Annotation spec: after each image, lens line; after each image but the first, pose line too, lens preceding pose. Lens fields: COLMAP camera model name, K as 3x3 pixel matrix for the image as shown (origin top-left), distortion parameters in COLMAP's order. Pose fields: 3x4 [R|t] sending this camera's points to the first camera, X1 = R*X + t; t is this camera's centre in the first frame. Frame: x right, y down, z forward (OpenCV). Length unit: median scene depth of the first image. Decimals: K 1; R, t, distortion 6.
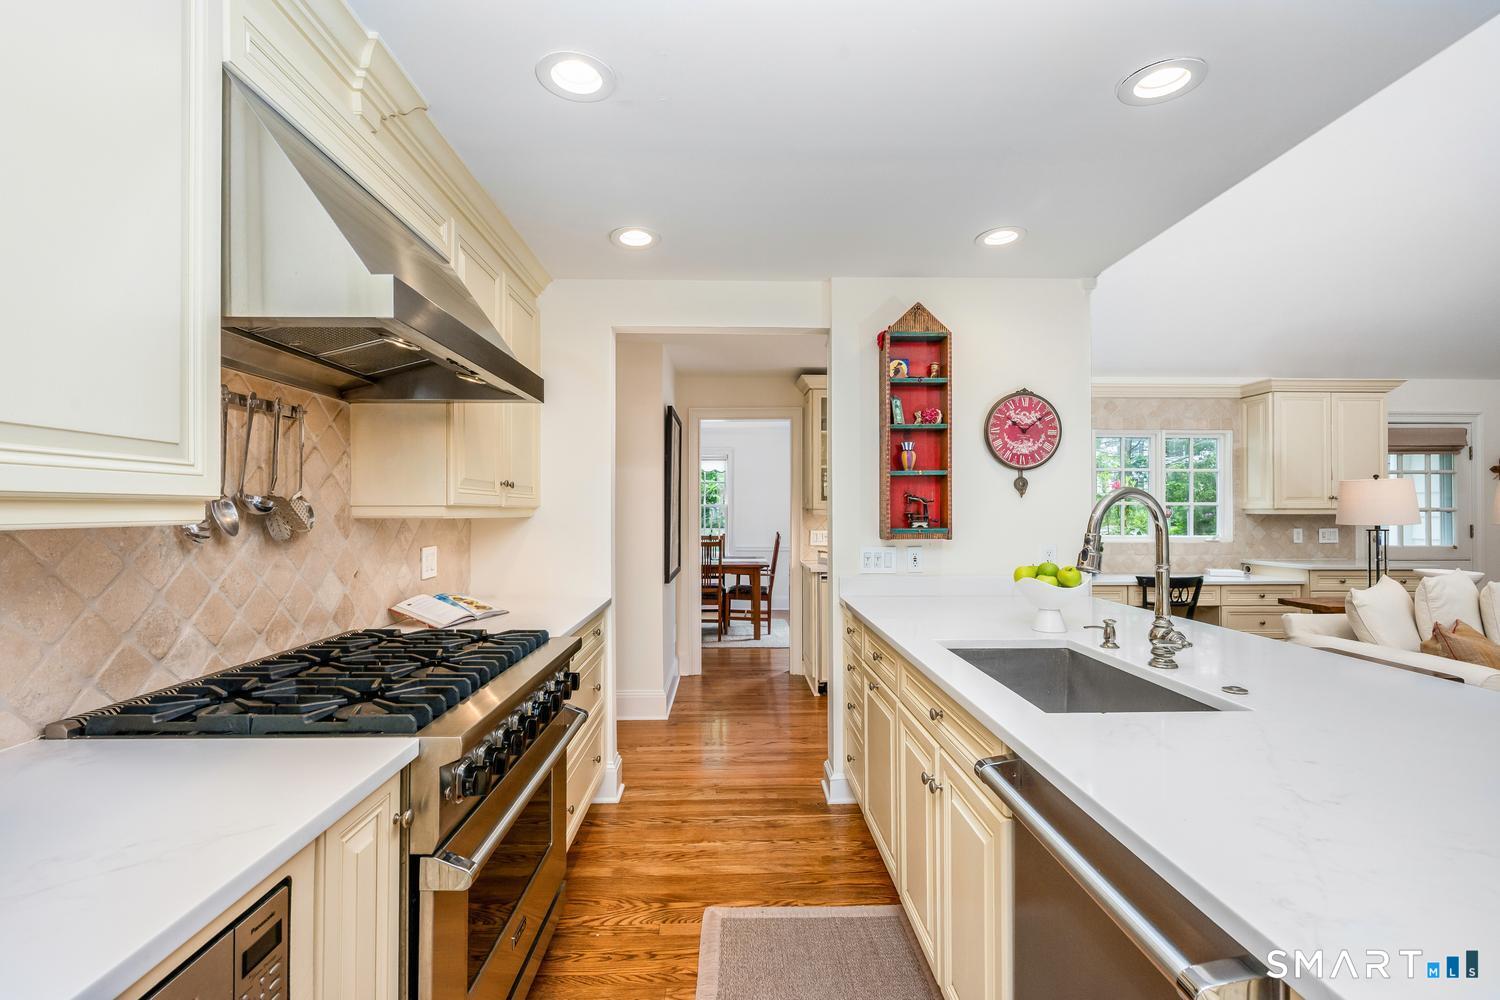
lens RADIAL K [[612.5, 0, 746.4], [0, 612.5, 503.3], [0, 0, 1]] dist [0.003487, -0.000448]
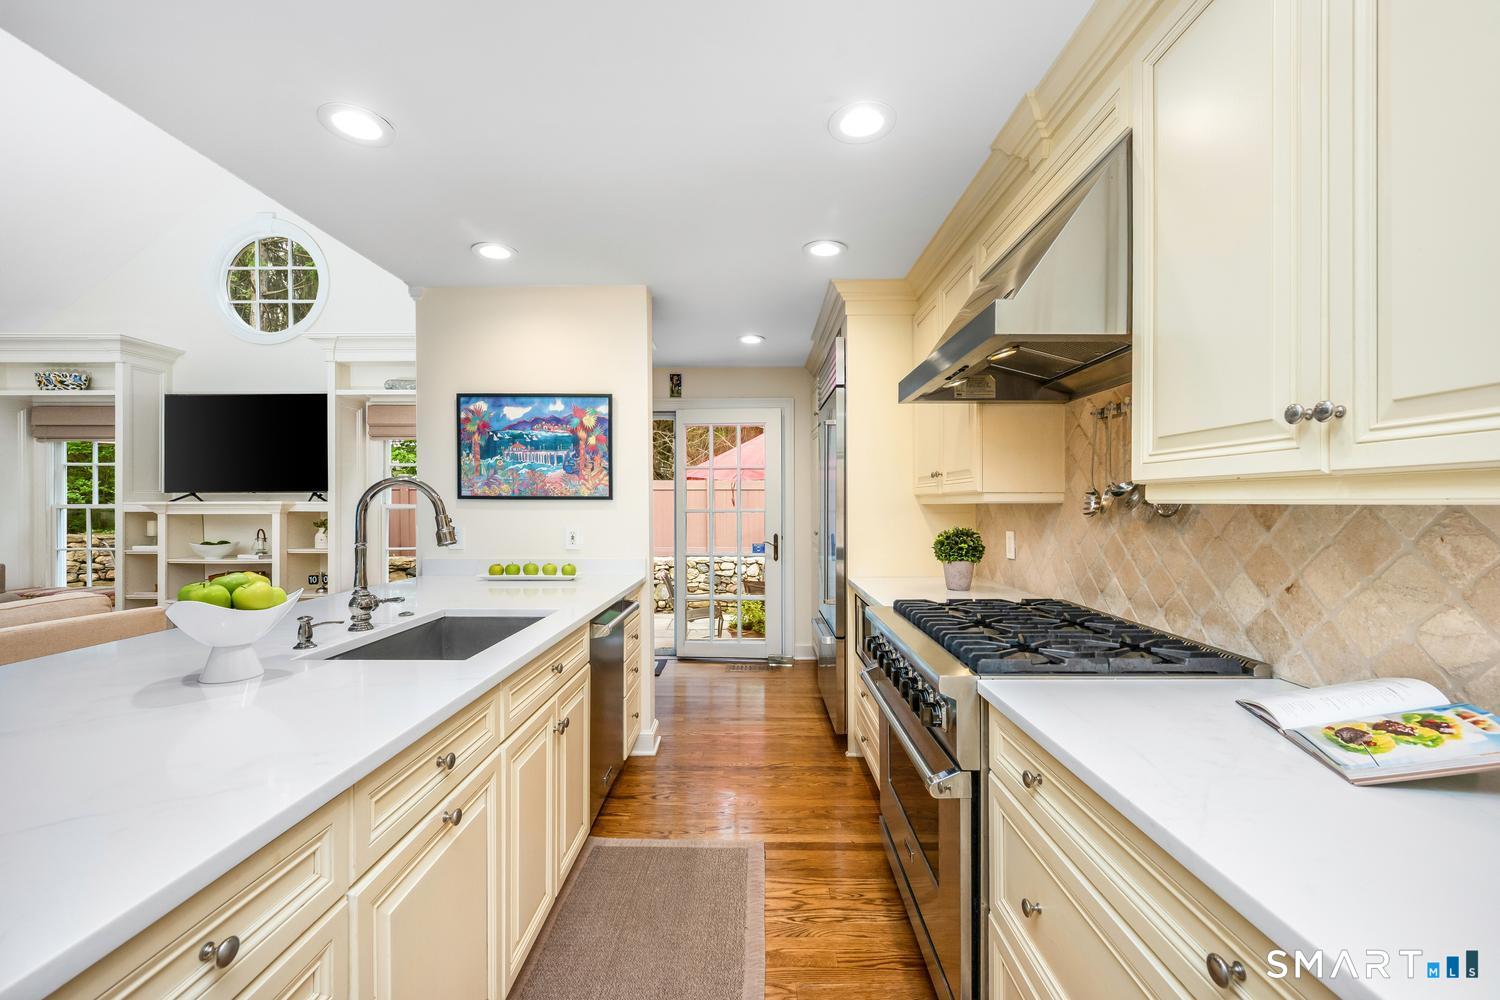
lens RADIAL K [[612.5, 0, 754.9], [0, 612.5, 505.9], [0, 0, 1]] dist [0.003487, -0.000448]
pose [[-0.999025, 0.002122, 0.044095, -0.118147], [0.001515, 0.999904, -0.013795, 0.045140], [-0.044120, -0.013714, -0.998932, 2.020111]]
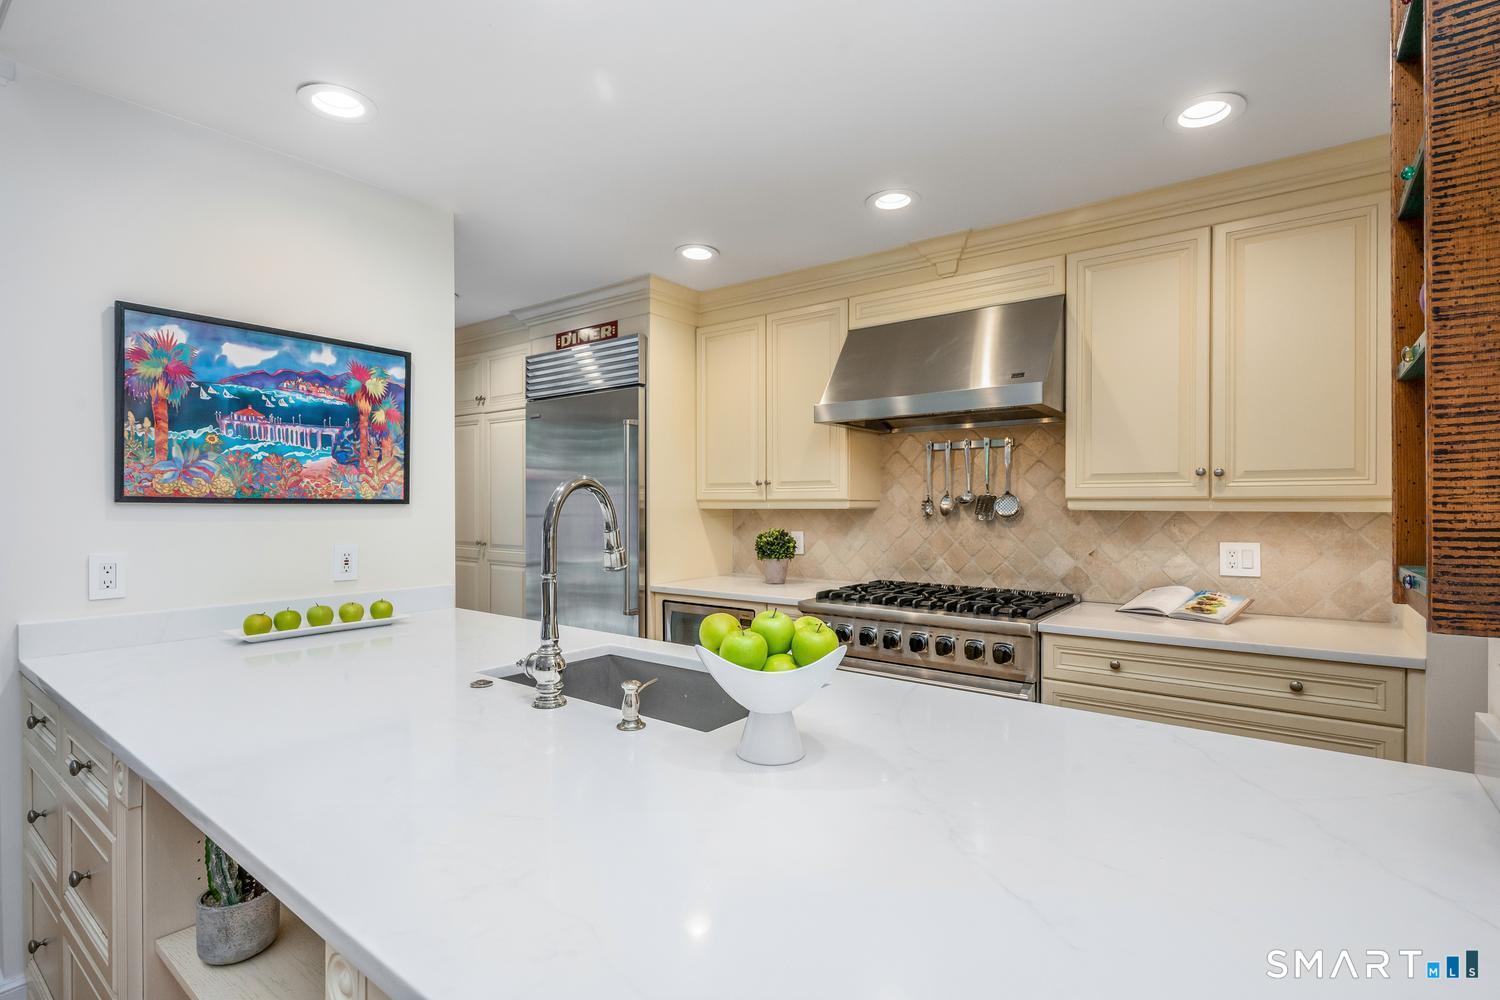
lens RADIAL K [[714.2, 0, 734.4], [0, 714.2, 502.4], [0, 0, 1]] dist [0.005441, 0.000304]
pose [[-0.645637, -0.001130, -0.763644, 1.146920], [0.014208, 0.999808, -0.013492, 0.025924], [0.763513, -0.019561, -0.645497, 1.673117]]
